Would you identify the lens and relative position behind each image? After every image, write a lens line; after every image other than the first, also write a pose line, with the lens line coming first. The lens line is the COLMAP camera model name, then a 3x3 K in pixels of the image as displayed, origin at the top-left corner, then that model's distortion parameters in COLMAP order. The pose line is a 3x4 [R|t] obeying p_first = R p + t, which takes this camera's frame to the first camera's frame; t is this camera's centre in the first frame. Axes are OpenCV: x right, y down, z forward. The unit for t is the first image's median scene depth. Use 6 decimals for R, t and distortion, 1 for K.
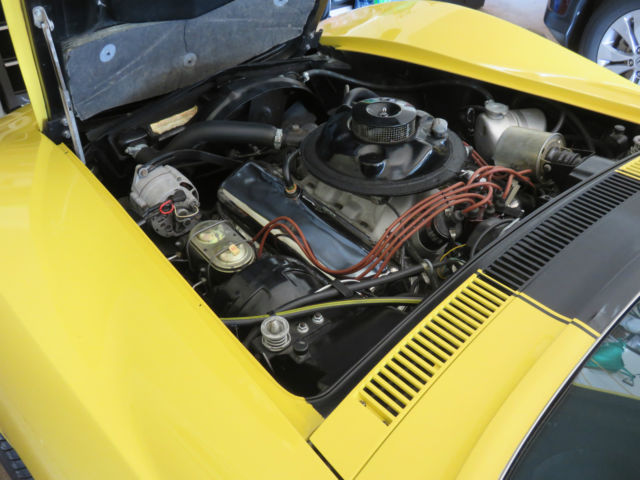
lens RADIAL K [[582.2, 0, 319.6], [0, 582.2, 240.3], [0, 0, 1]] dist [-0.022687, 0.000000]
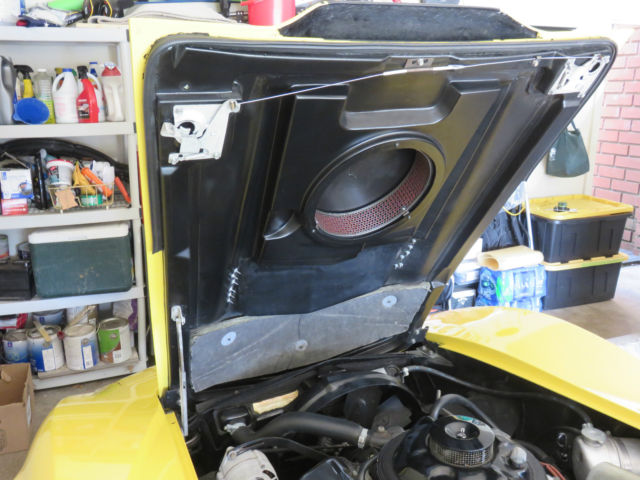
lens RADIAL K [[580.7, 0, 321.0], [0, 580.7, 241.0], [0, 0, 1]] dist [-0.011191, 0.000000]
pose [[0.968781, 0.067476, -0.238561, 0.074891], [-0.158990, 0.907420, -0.388988, -0.074635], [0.190227, 0.414773, 0.889819, -0.078345]]
